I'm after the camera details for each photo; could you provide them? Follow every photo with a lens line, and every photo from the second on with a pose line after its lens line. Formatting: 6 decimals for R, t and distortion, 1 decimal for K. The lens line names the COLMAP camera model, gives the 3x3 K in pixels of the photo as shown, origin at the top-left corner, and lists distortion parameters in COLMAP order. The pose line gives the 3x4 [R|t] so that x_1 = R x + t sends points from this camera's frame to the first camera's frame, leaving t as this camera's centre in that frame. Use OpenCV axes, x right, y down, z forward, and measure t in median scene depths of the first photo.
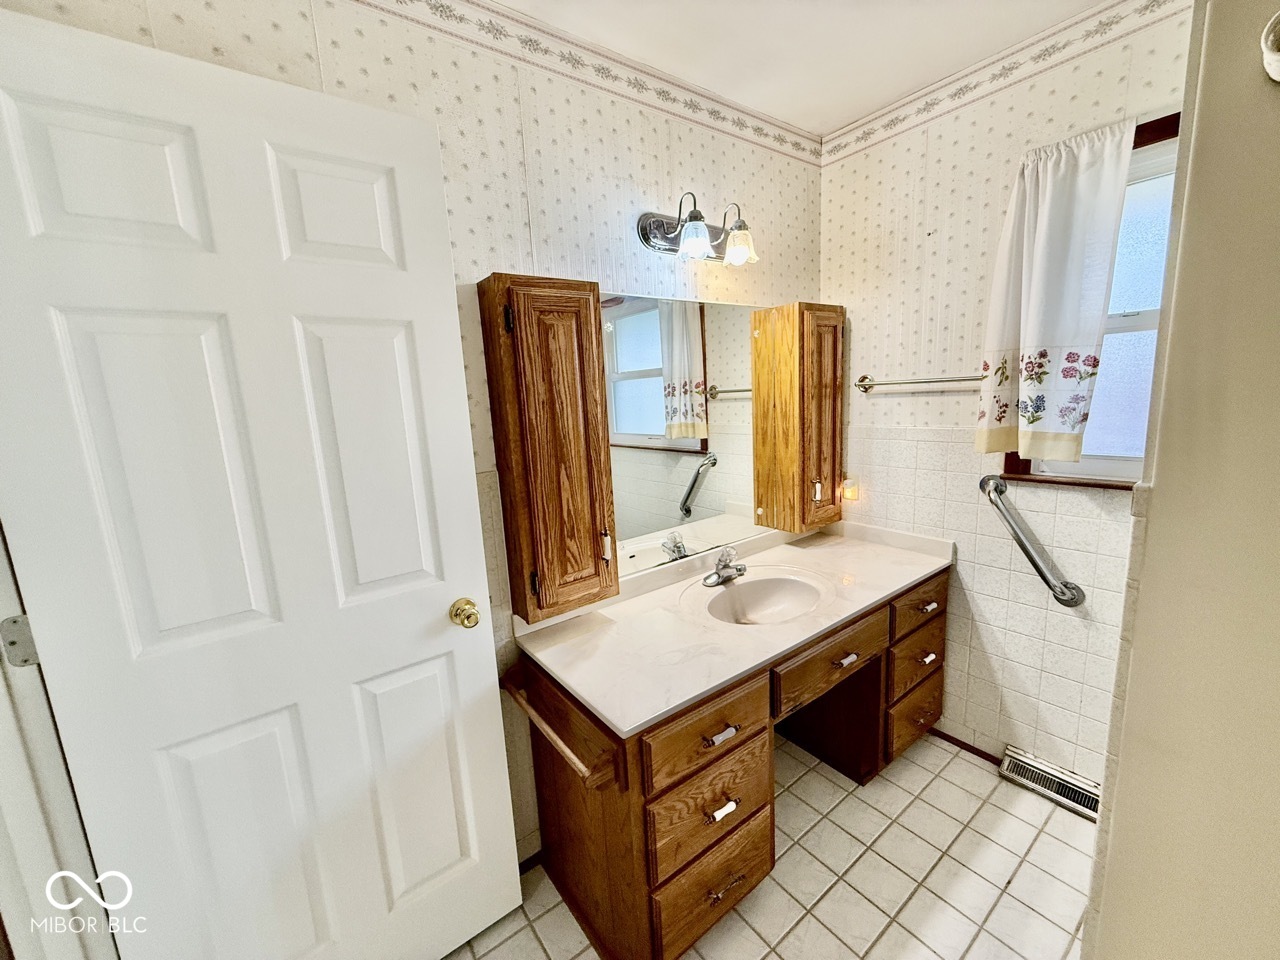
lens RADIAL K [[508.9, 0, 633.3], [0, 508.9, 480.9], [0, 0, 1]] dist [-0.000443, 0.001049]
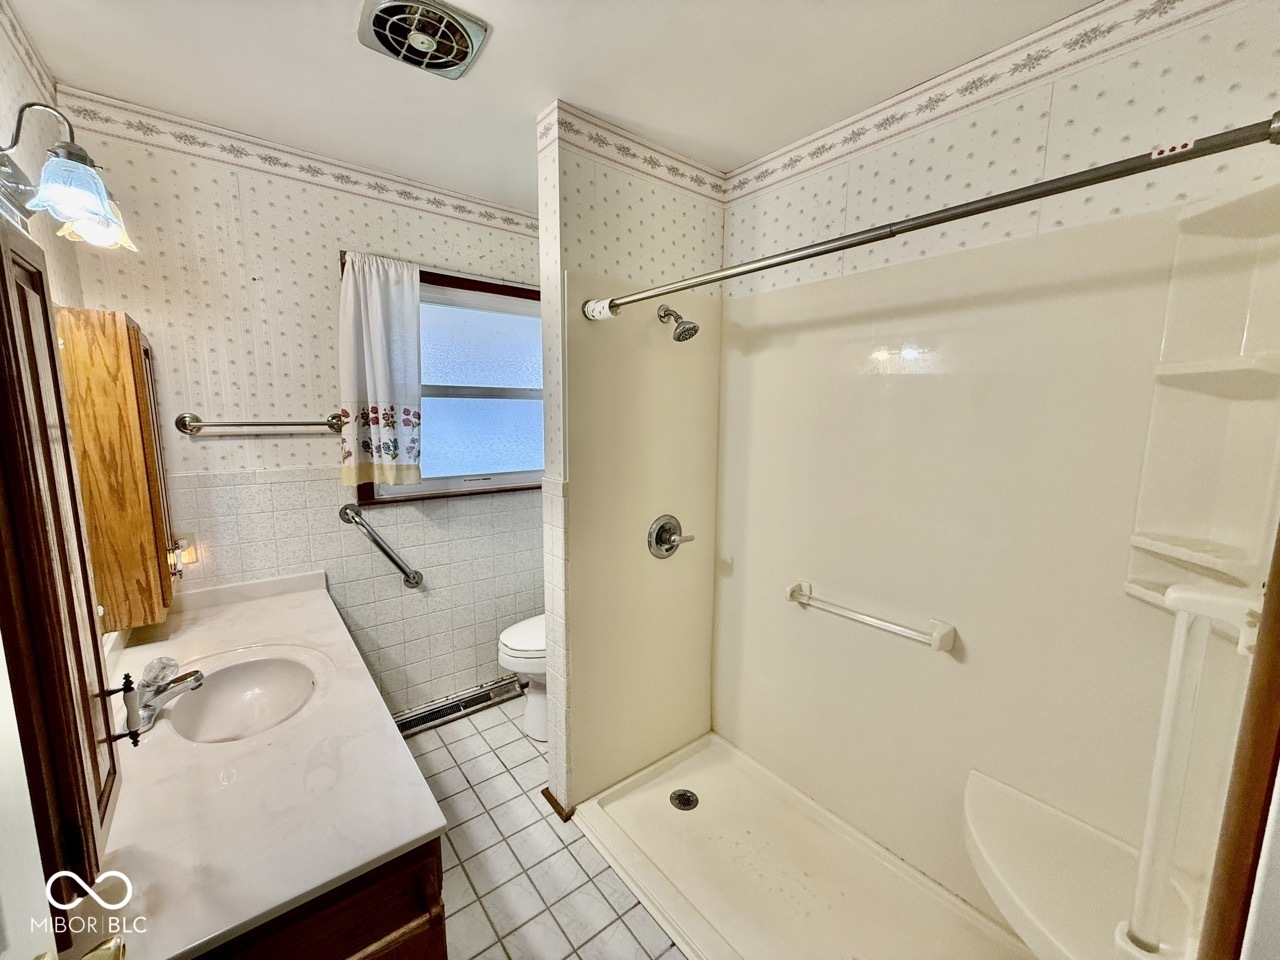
lens RADIAL K [[508.9, 0, 632.9], [0, 508.9, 482.1], [0, 0, 1]] dist [-0.000443, 0.001049]
pose [[-0.028461, -0.085360, 0.995944, -0.530607], [0.162980, 0.982618, 0.088875, -0.065031], [-0.986219, 0.164849, -0.014054, 0.382012]]
